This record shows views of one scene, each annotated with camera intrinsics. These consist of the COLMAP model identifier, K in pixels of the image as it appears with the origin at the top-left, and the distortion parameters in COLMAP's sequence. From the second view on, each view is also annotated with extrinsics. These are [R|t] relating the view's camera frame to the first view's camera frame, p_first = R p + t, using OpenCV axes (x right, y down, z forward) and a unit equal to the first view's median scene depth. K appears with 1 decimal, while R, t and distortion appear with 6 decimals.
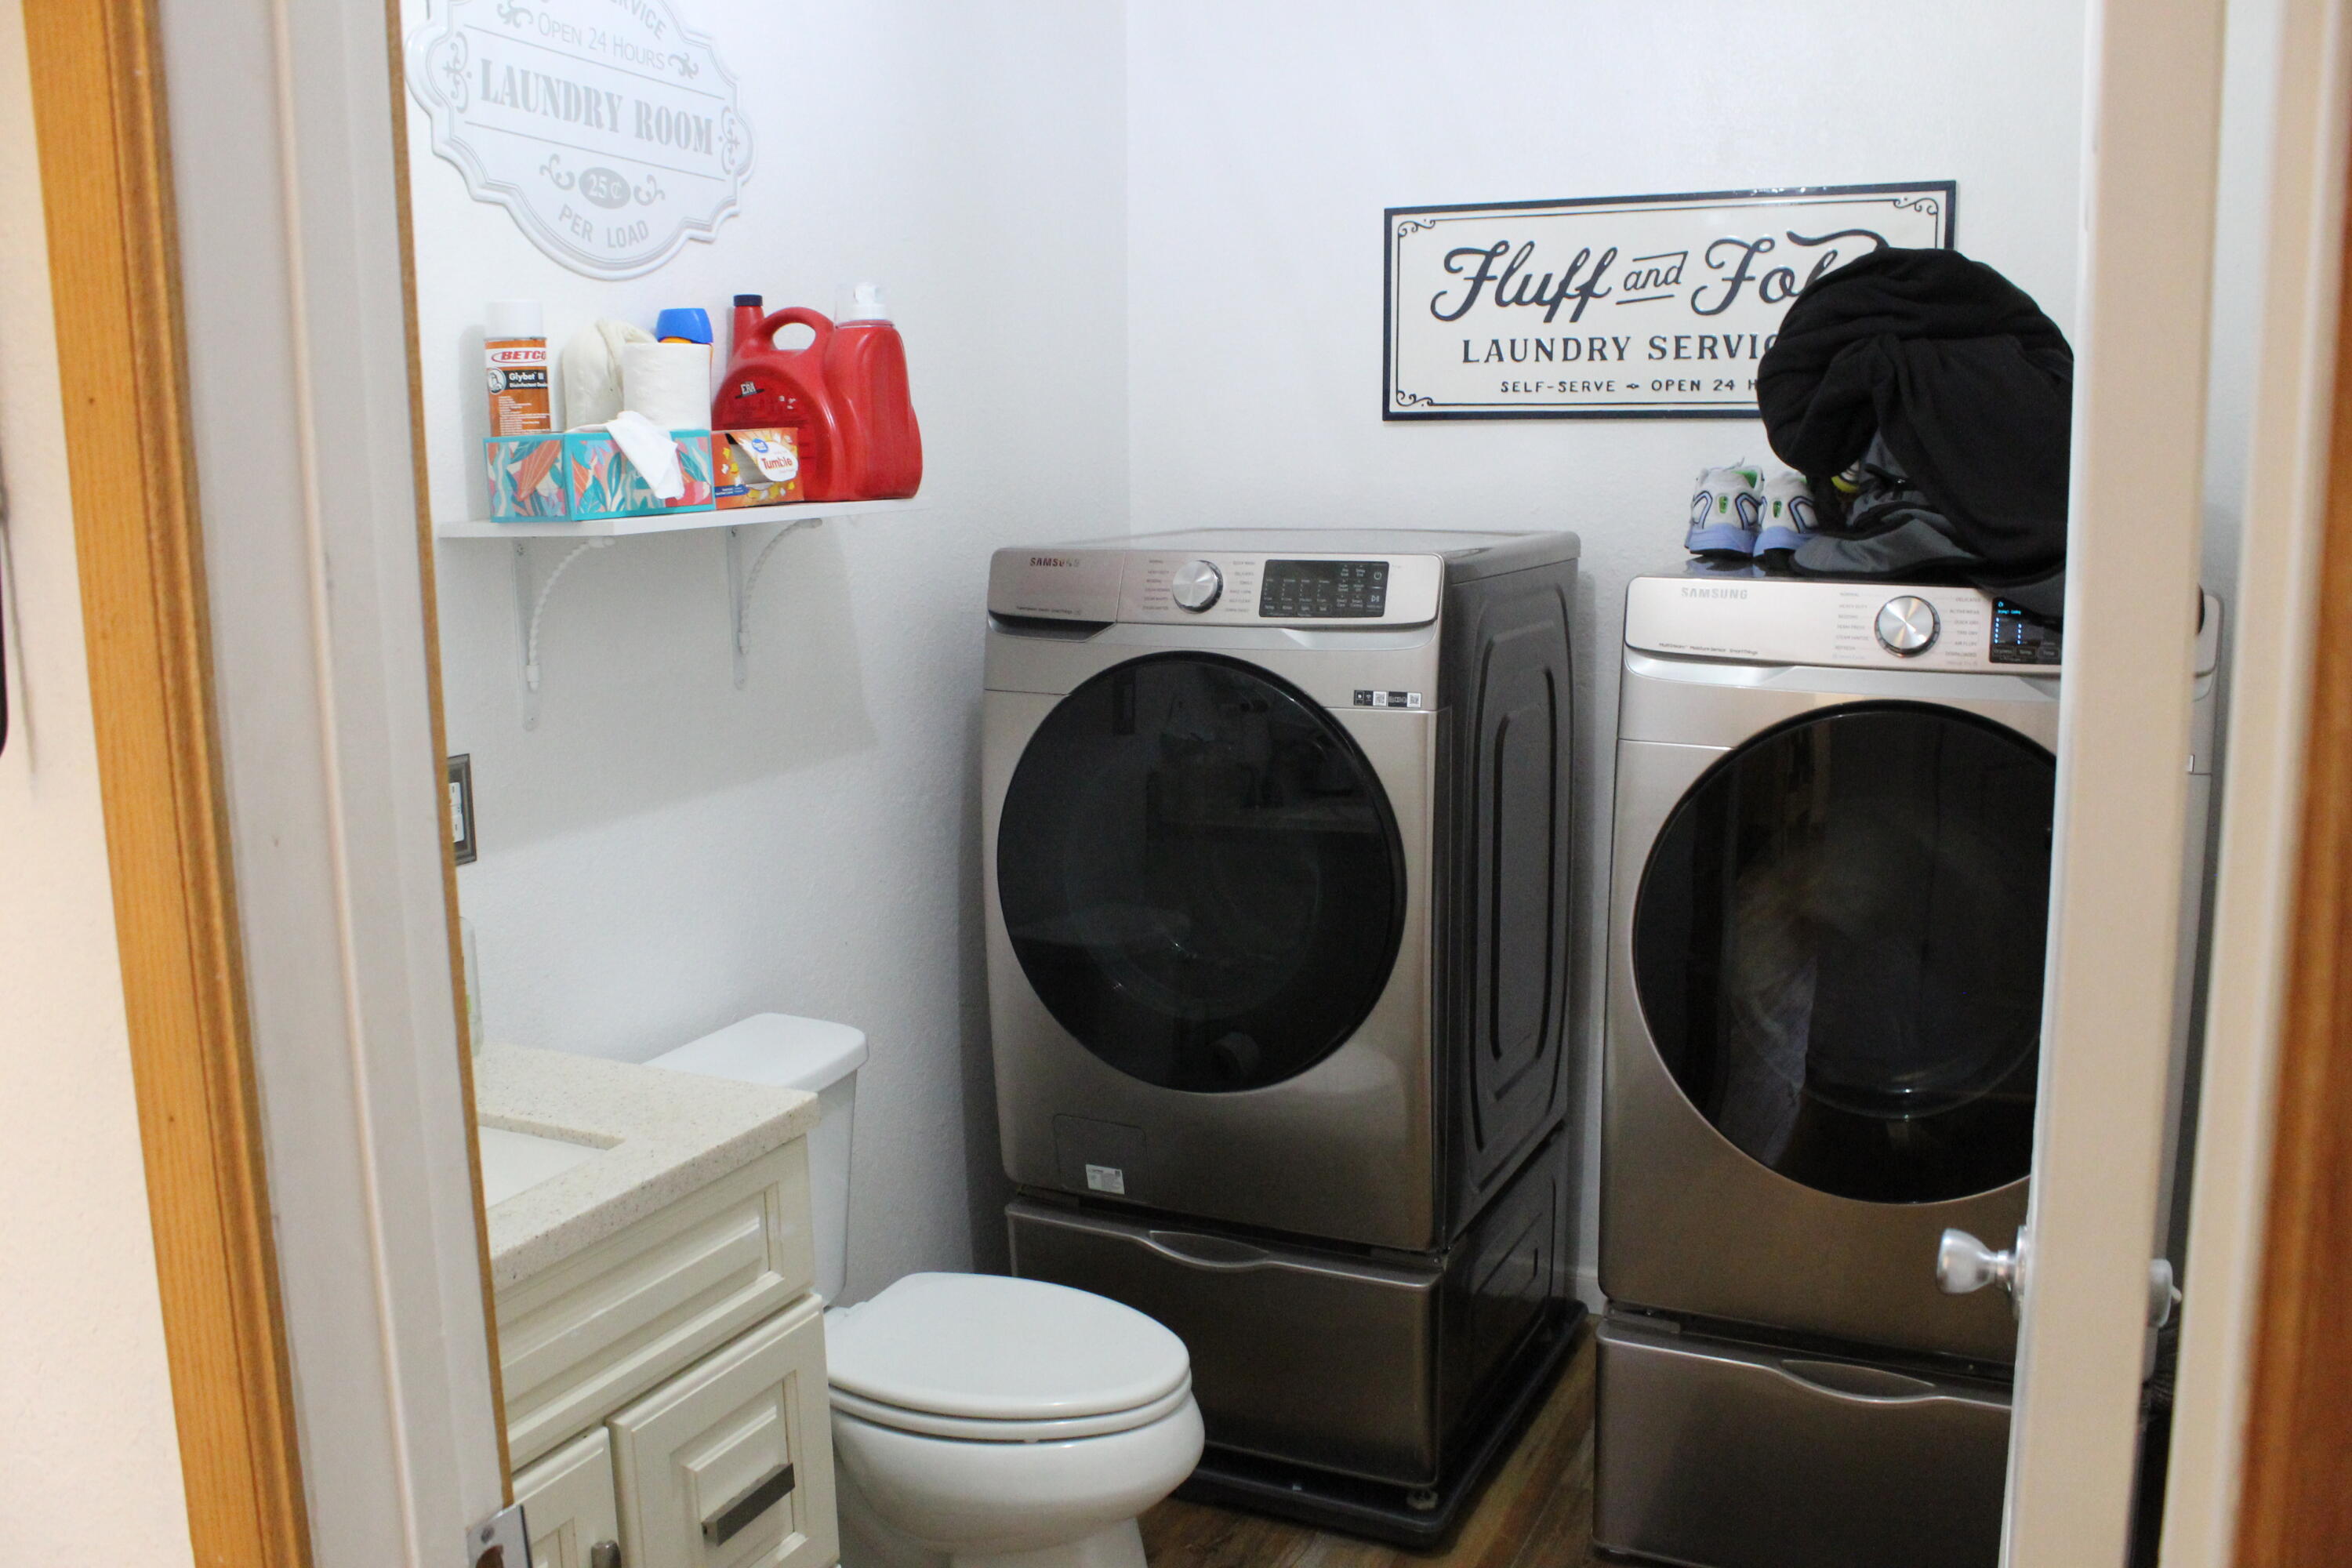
lens RADIAL K [[1969.7, 0, 1190.5], [0, 1969.7, 796.6], [0, 0, 1]] dist [-0.157163, 0.144772]
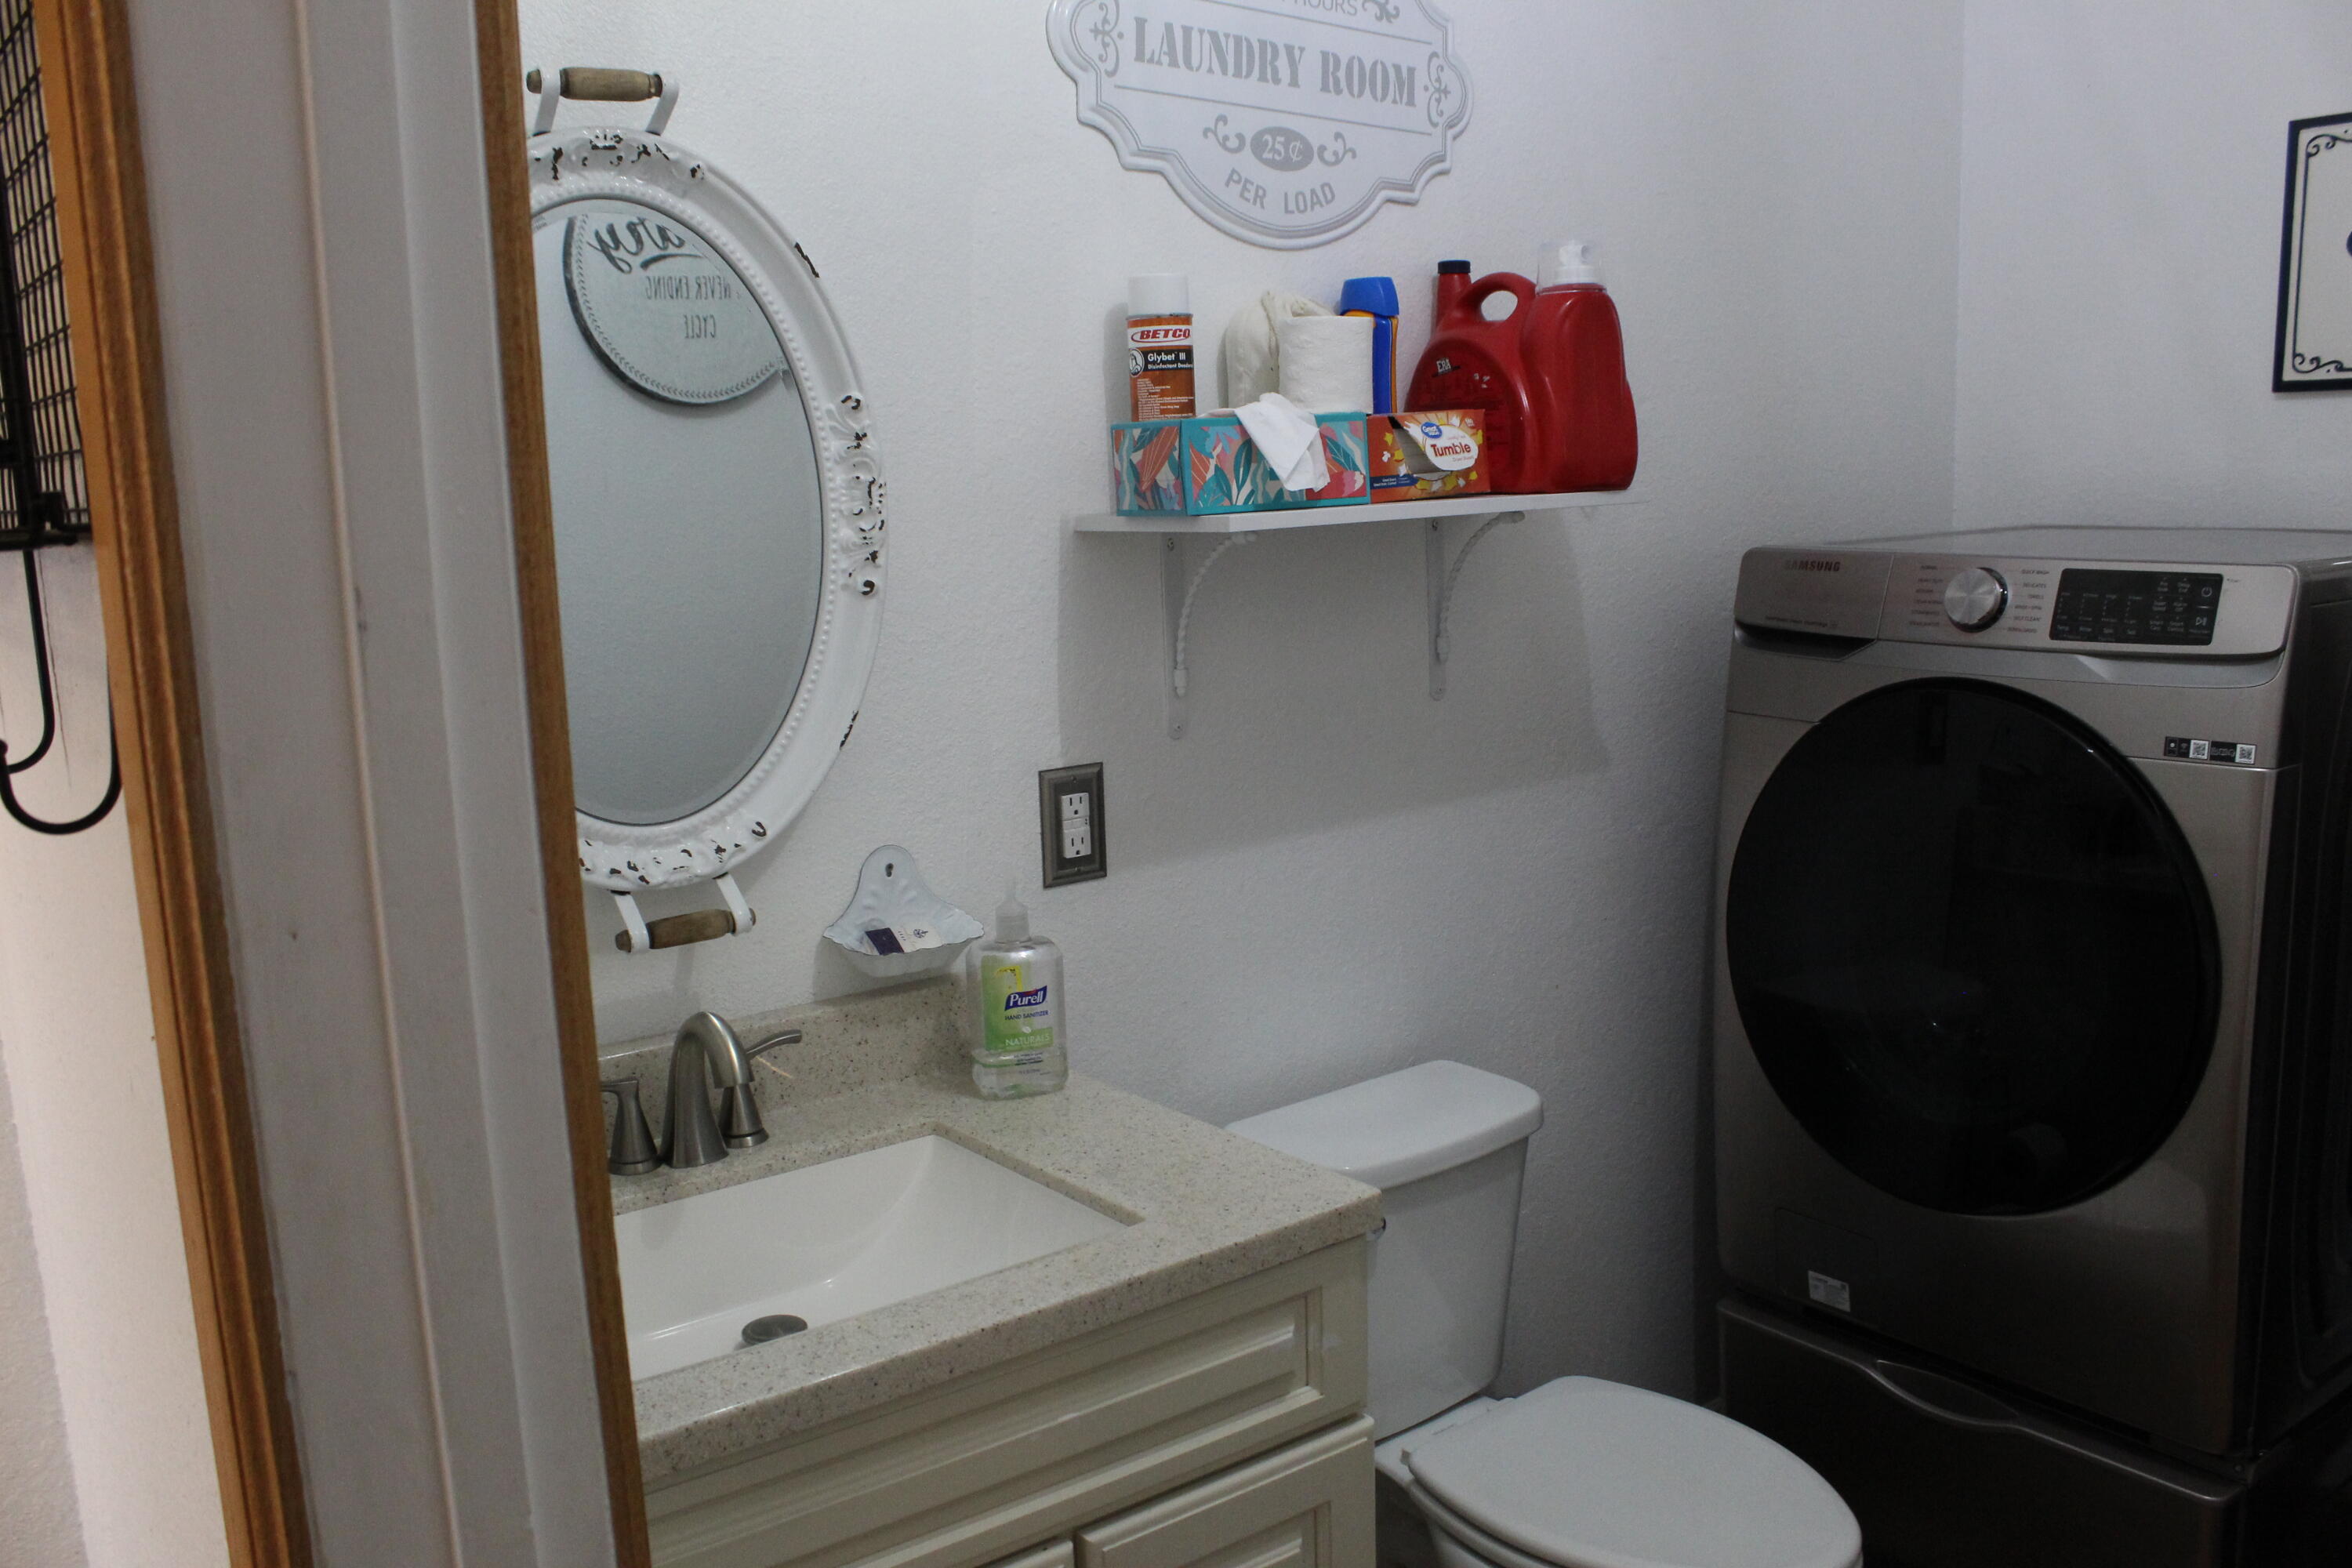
lens RADIAL K [[1969.7, 0, 1190.5], [0, 1969.7, 796.6], [0, 0, 1]] dist [-0.157163, 0.144772]
pose [[0.891896, 0.061615, -0.448024, 0.088761], [-0.057201, 0.998089, 0.023392, -0.029033], [0.448609, 0.004764, 0.893716, 0.160253]]
